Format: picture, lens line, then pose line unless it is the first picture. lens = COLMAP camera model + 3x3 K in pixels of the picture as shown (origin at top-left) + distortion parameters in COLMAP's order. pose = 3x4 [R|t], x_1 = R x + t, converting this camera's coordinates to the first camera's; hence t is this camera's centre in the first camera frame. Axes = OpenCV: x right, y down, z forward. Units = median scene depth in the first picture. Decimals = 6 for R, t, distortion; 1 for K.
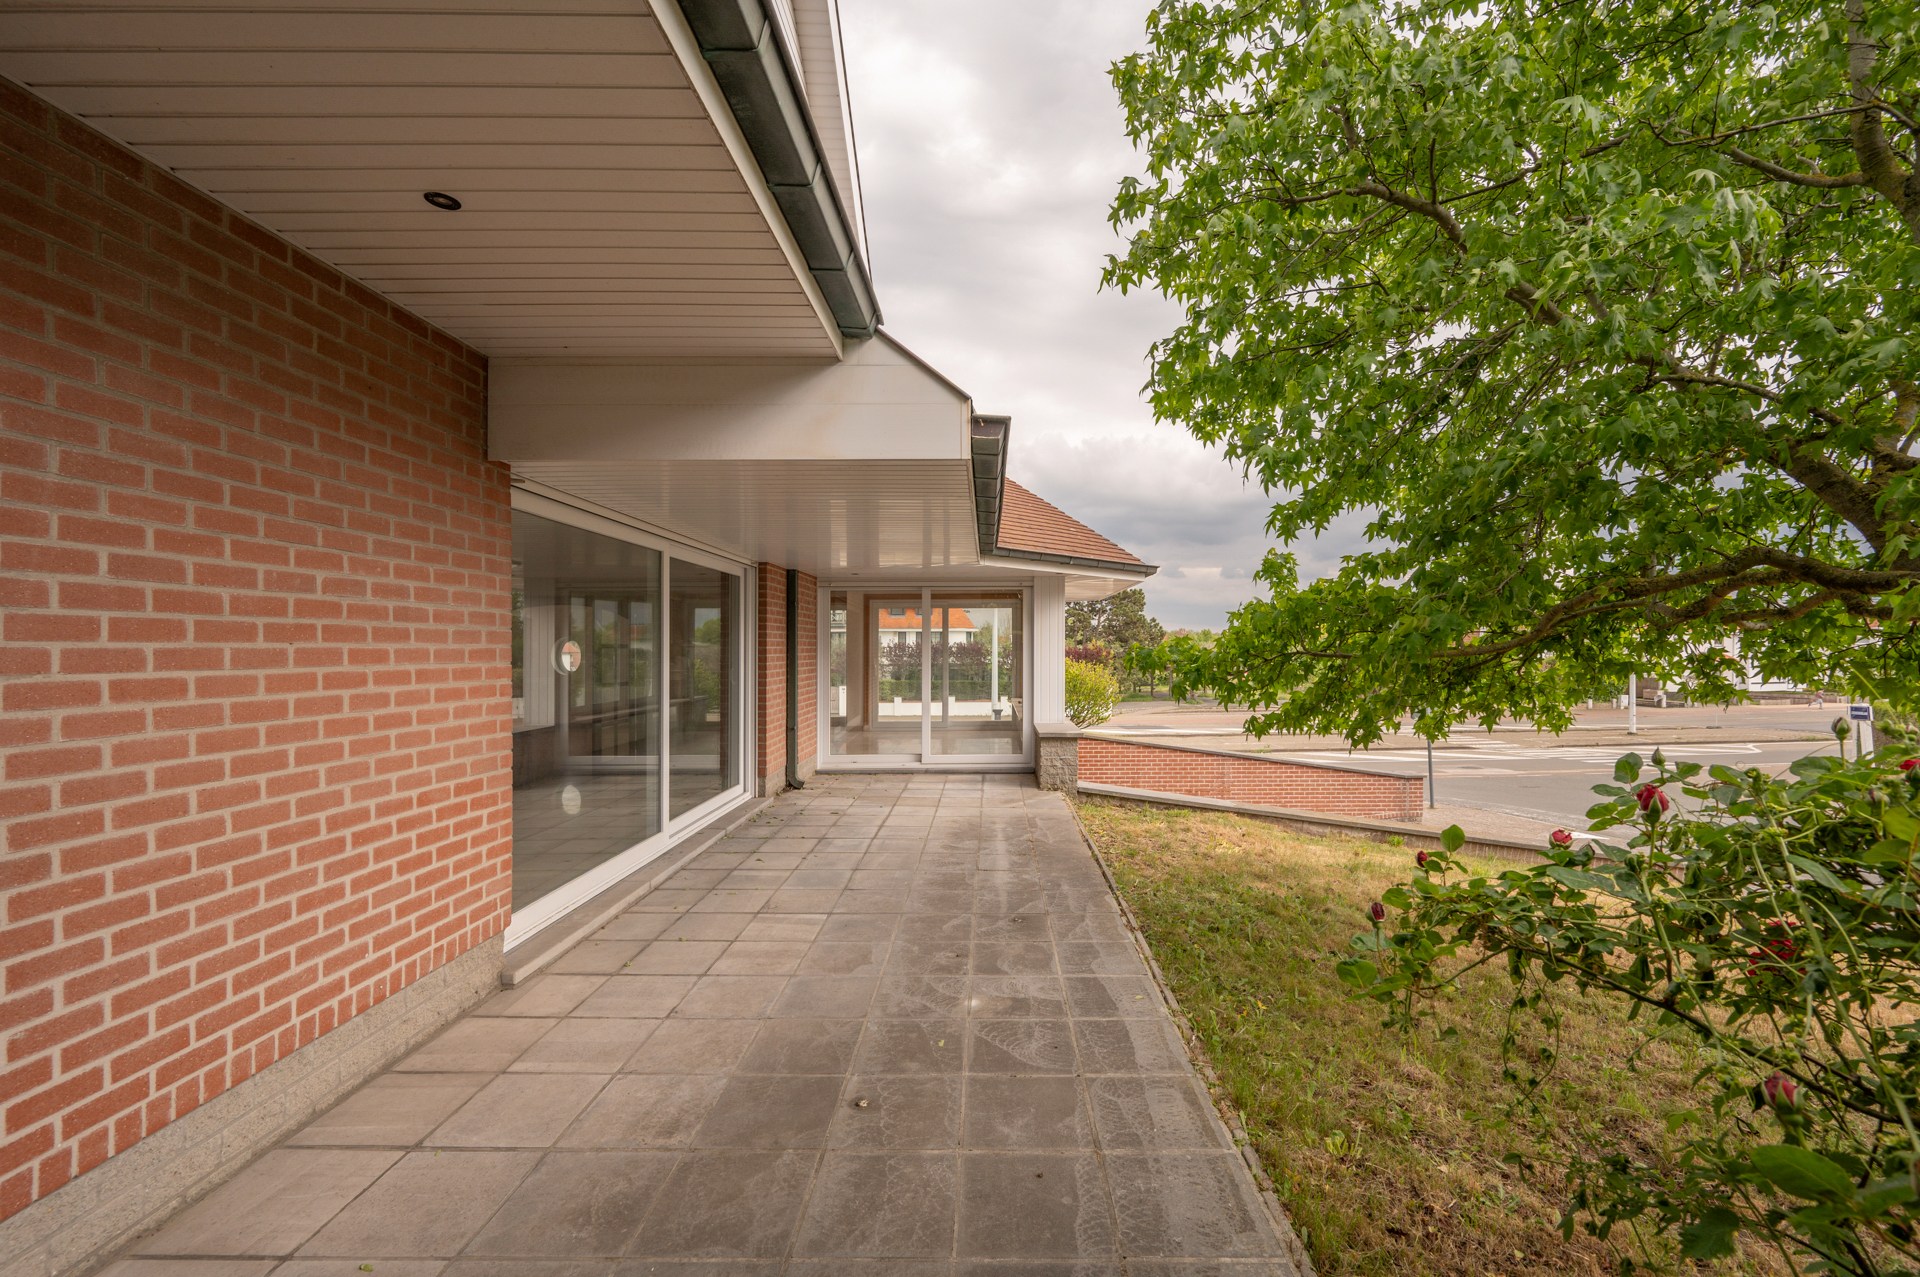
lens RADIAL K [[778.3, 0, 975.4], [0, 778.3, 649.6], [0, 0, 1]] dist [0.008468, -0.000014]
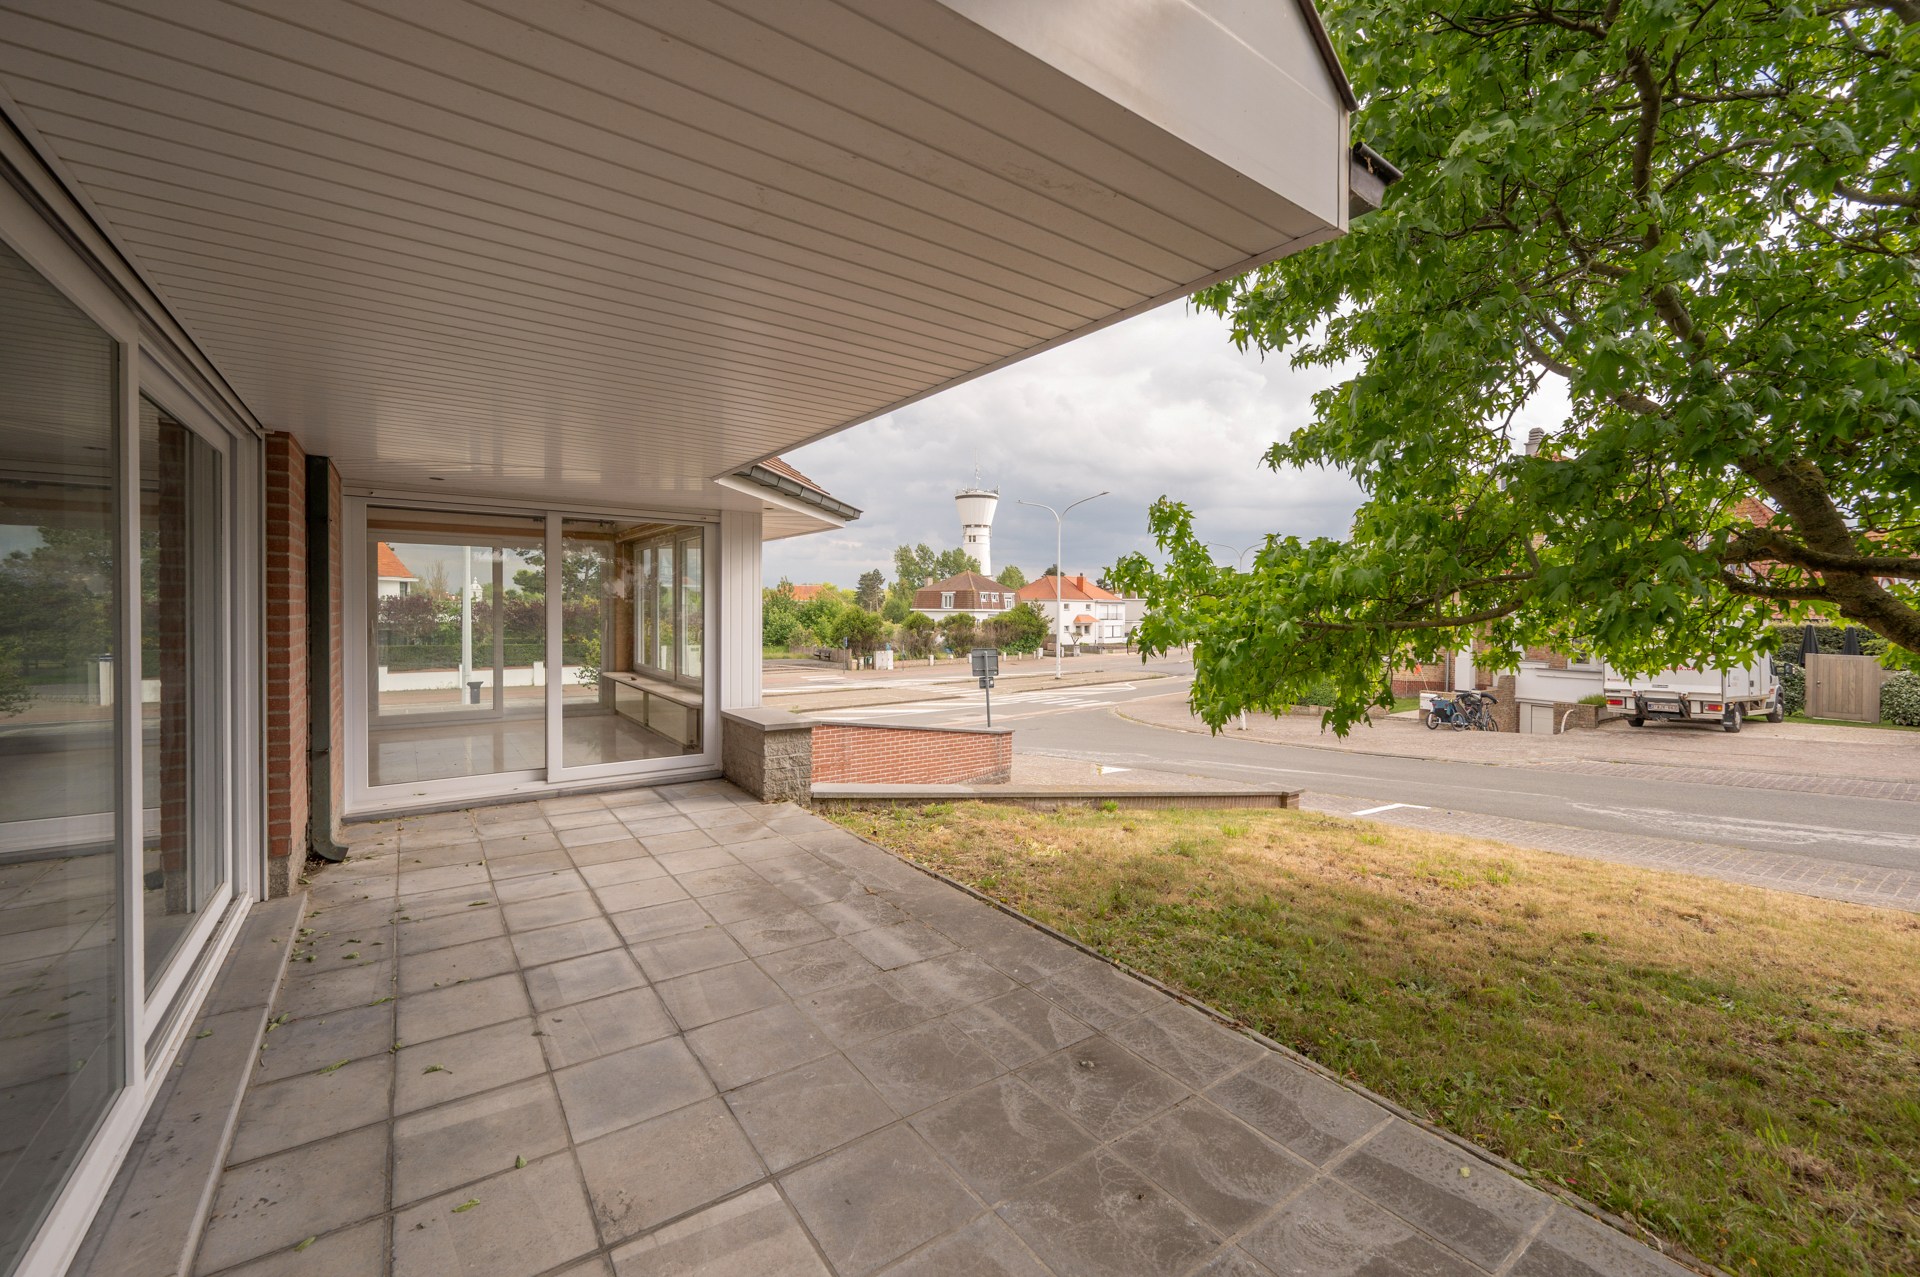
lens RADIAL K [[778.3, 0, 958.5], [0, 778.3, 620.3], [0, 0, 1]] dist [0.008468, -0.000014]
pose [[0.803232, 0.003050, 0.595659, -0.208403], [-0.012111, 0.999864, 0.011211, -0.001639], [-0.595543, -0.016219, 0.803159, 0.309650]]
